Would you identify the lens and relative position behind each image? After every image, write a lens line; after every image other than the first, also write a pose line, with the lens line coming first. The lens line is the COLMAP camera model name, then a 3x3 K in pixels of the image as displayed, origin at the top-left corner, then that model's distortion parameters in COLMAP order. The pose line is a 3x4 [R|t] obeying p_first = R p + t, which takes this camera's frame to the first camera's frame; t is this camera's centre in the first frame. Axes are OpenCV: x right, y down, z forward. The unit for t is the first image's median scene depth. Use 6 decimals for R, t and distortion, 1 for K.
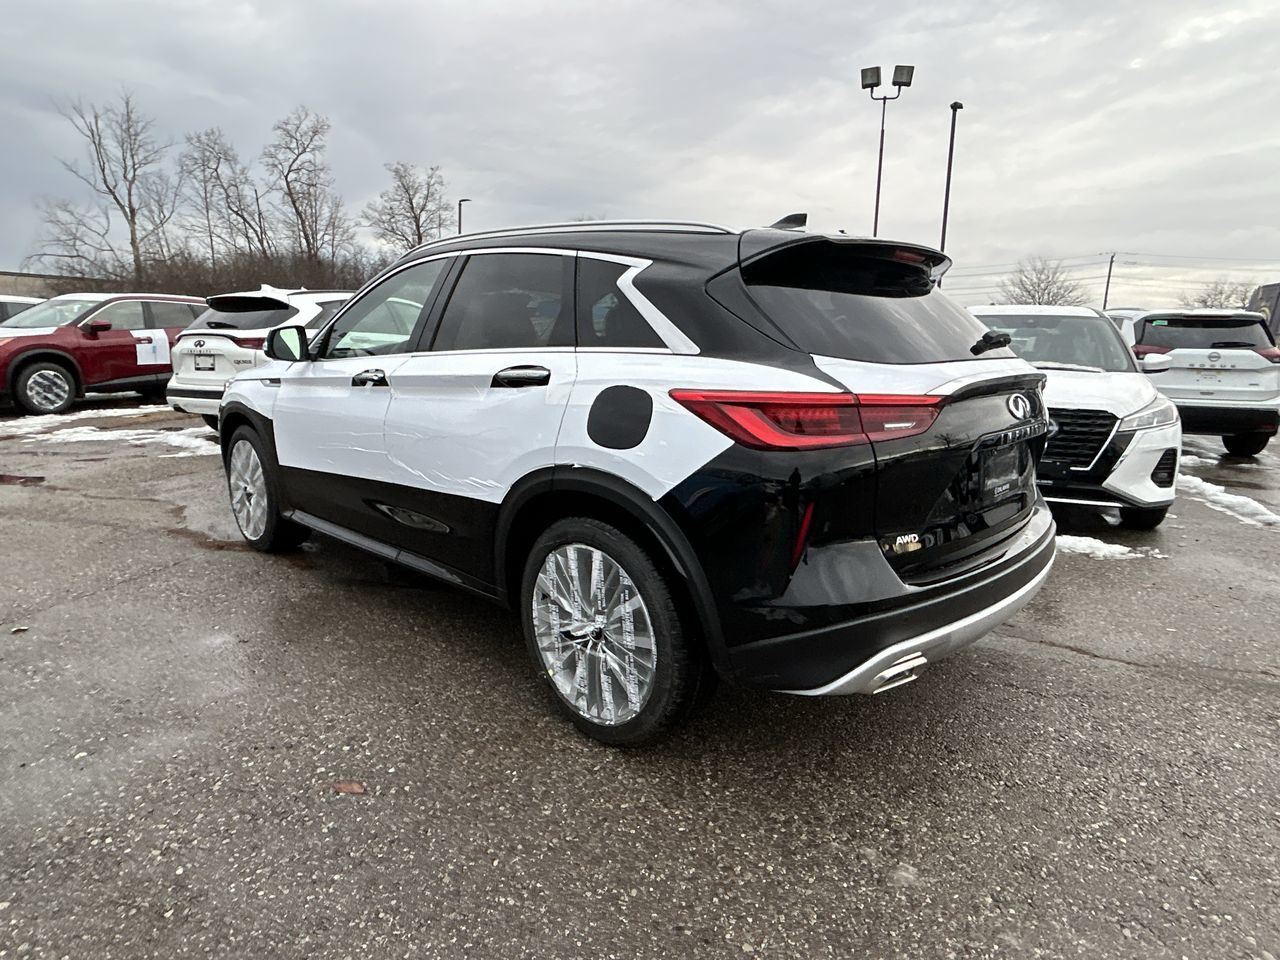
lens RADIAL K [[754.1, 0, 641.2], [0, 754.1, 480.1], [0, 0, 1]] dist [-0.016720, 0.013382]
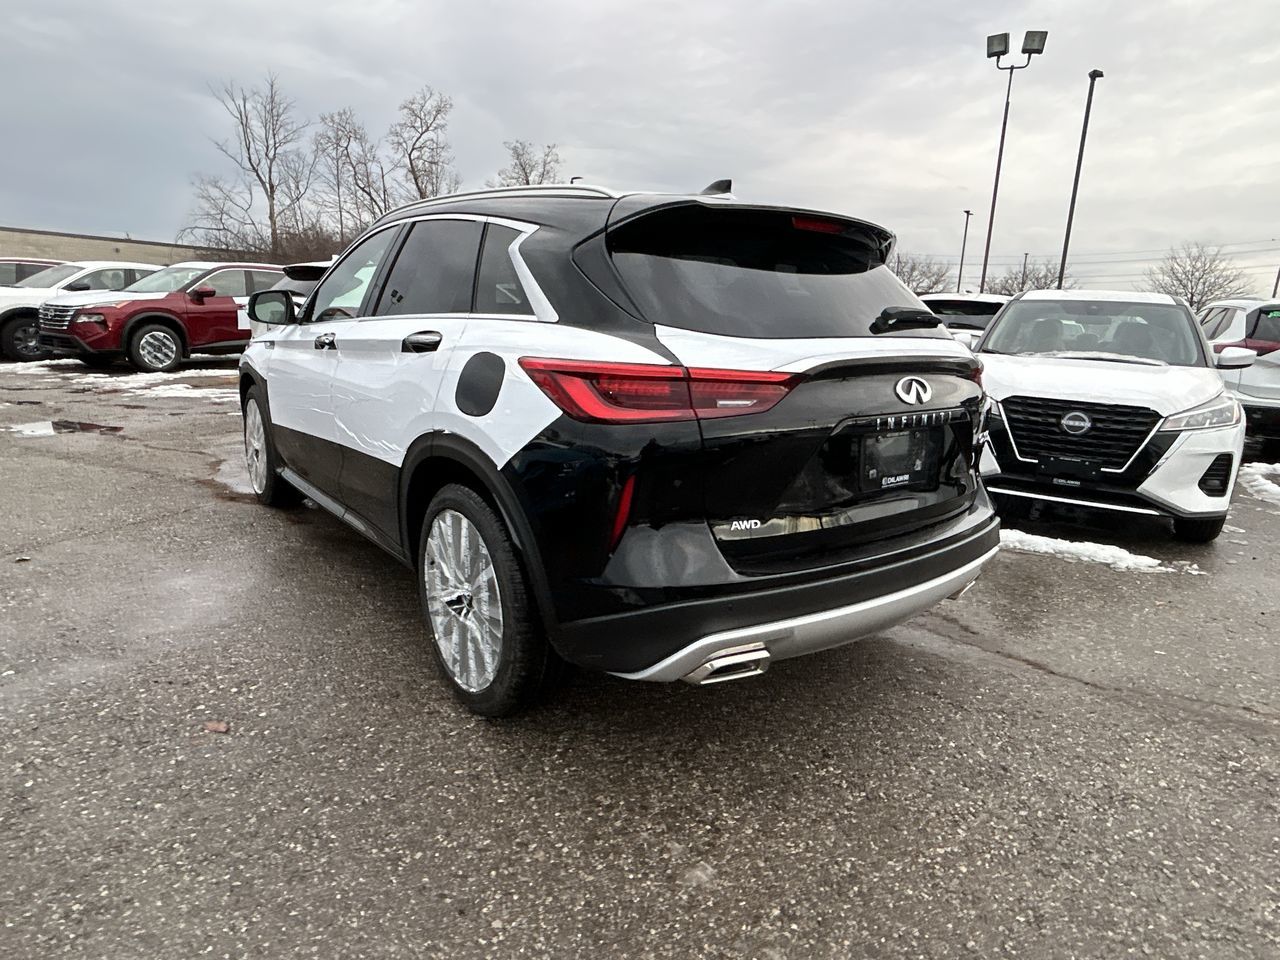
lens RADIAL K [[754.1, 0, 641.9], [0, 754.1, 480.3], [0, 0, 1]] dist [-0.016720, 0.013382]
pose [[0.988722, 0.057188, -0.138415, 0.231767], [-0.053706, 0.998142, 0.028770, 0.001900], [0.139803, -0.021011, 0.989956, 0.034015]]
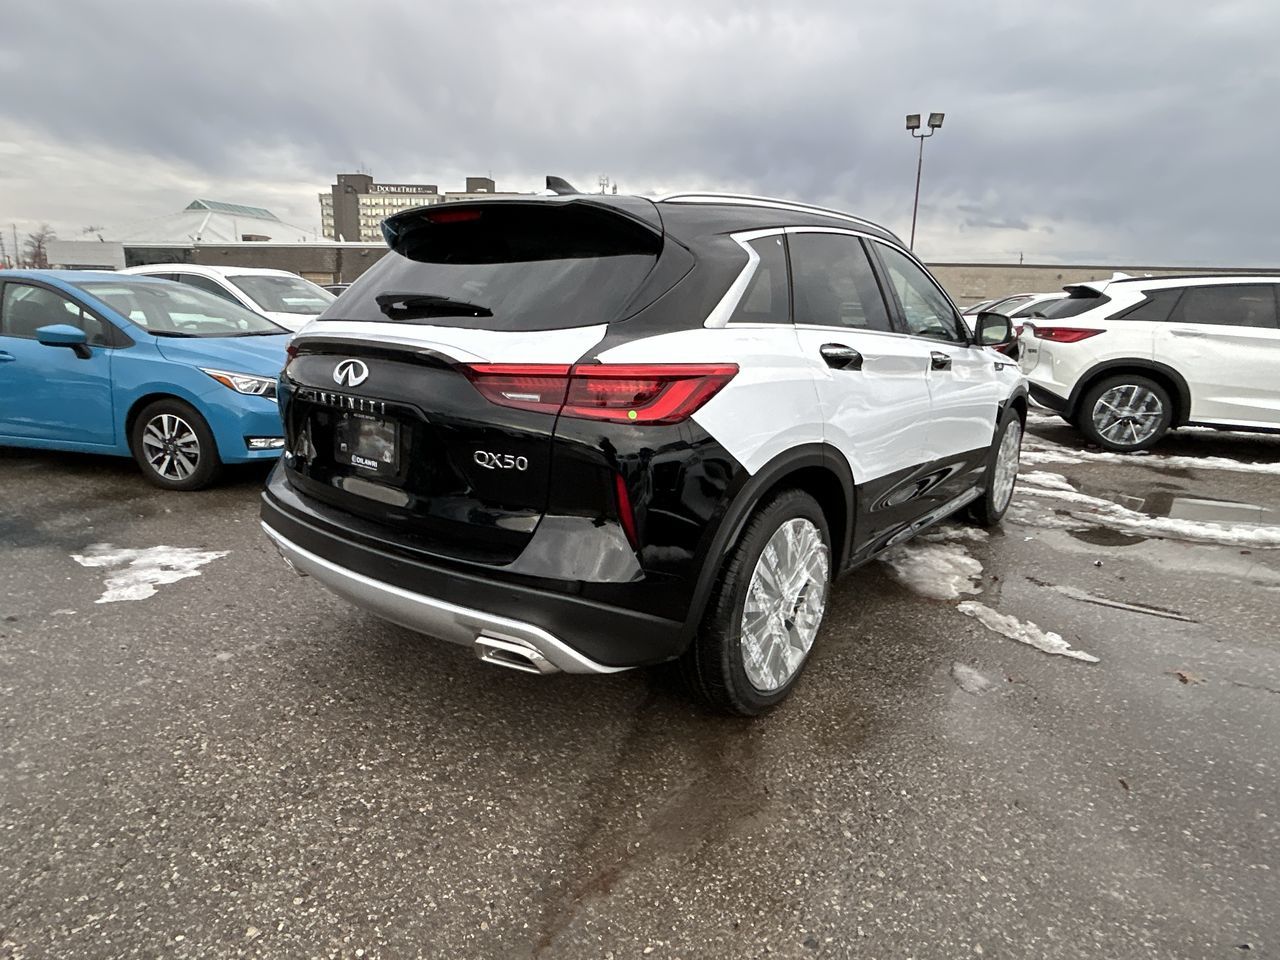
lens RADIAL K [[754.1, 0, 638.0], [0, 754.1, 481.5], [0, 0, 1]] dist [-0.016720, 0.013382]
pose [[0.087857, 0.216658, -0.972286, 1.098595], [-0.216214, 0.956939, 0.193700, -0.169451], [0.972385, 0.193204, 0.130919, 0.935750]]
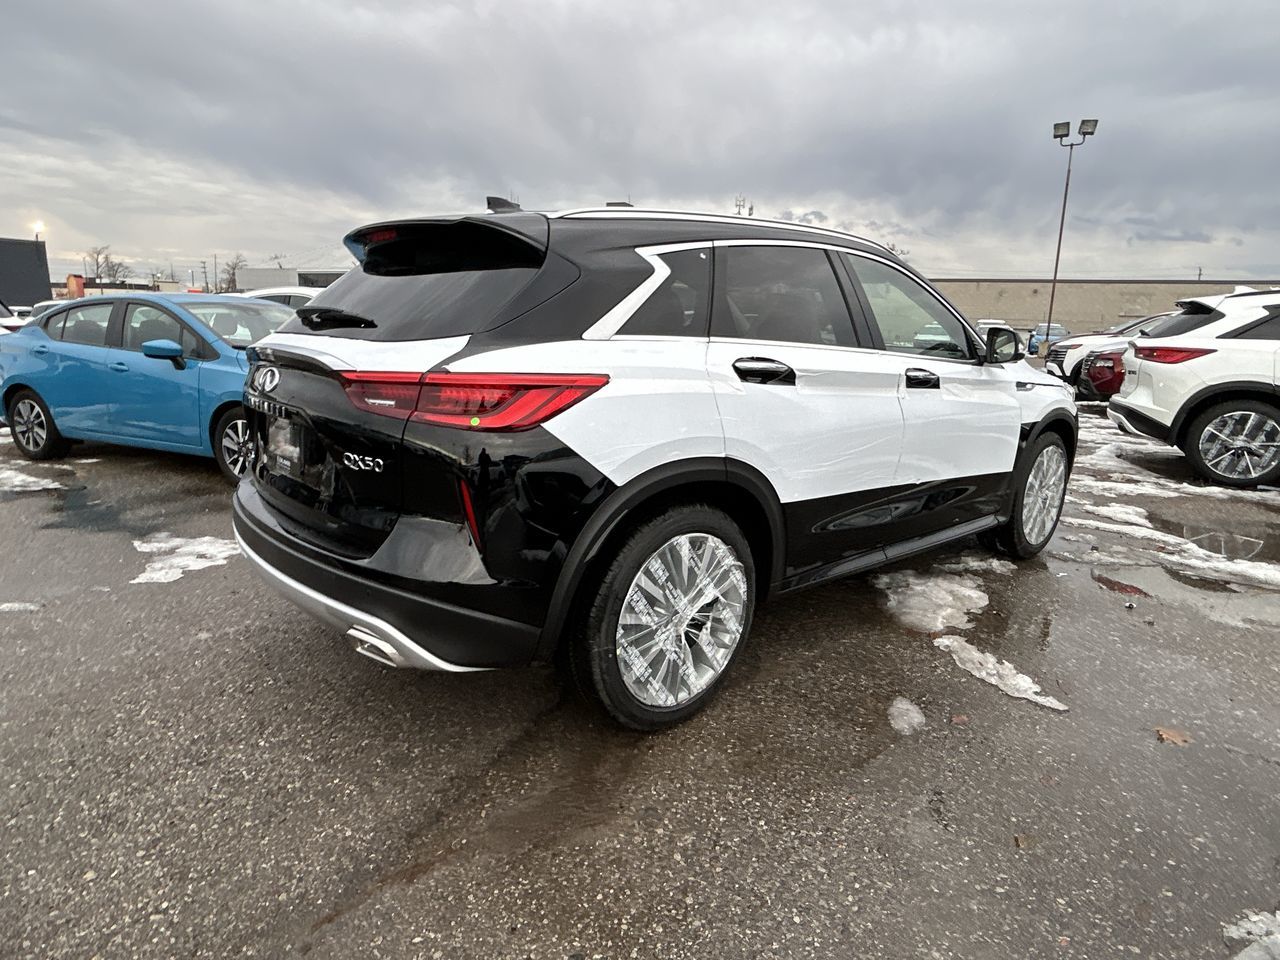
lens RADIAL K [[754.1, 0, 638.5], [0, 754.1, 480.7], [0, 0, 1]] dist [-0.016720, 0.013382]
pose [[-0.087080, 0.190665, -0.977785, 1.108854], [-0.217655, 0.954159, 0.205442, -0.213687], [0.972133, 0.230710, -0.041589, 1.168317]]
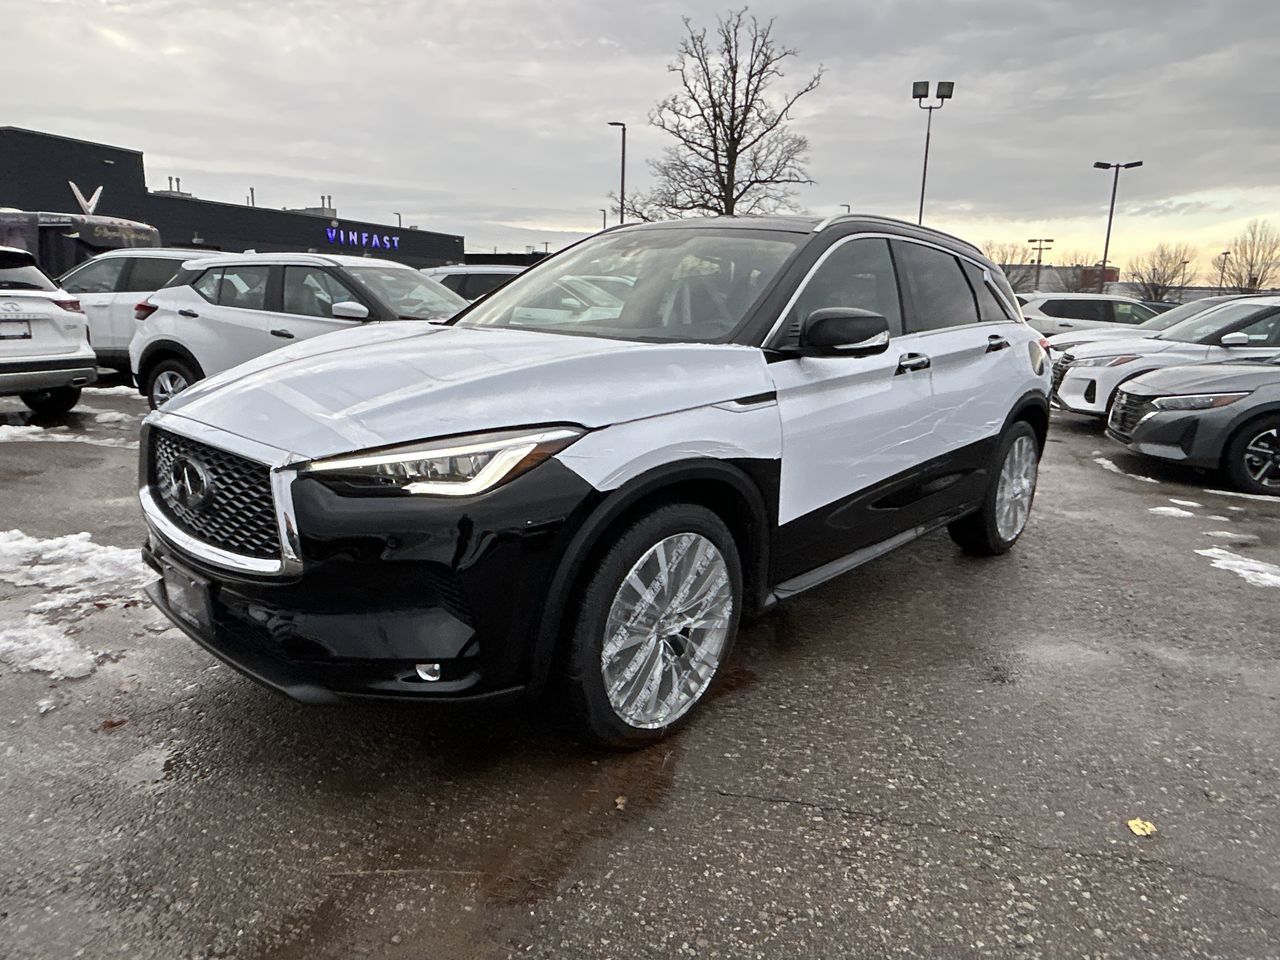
lens RADIAL K [[845.1, 0, 637.1], [0, 845.1, 476.9], [0, 0, 1]] dist [-0.009077, 0.004199]
pose [[-0.012841, -0.226532, 0.973919, -1.482717], [0.163631, 0.960393, 0.225543, -0.307045], [-0.986438, 0.162259, 0.024735, 1.392168]]
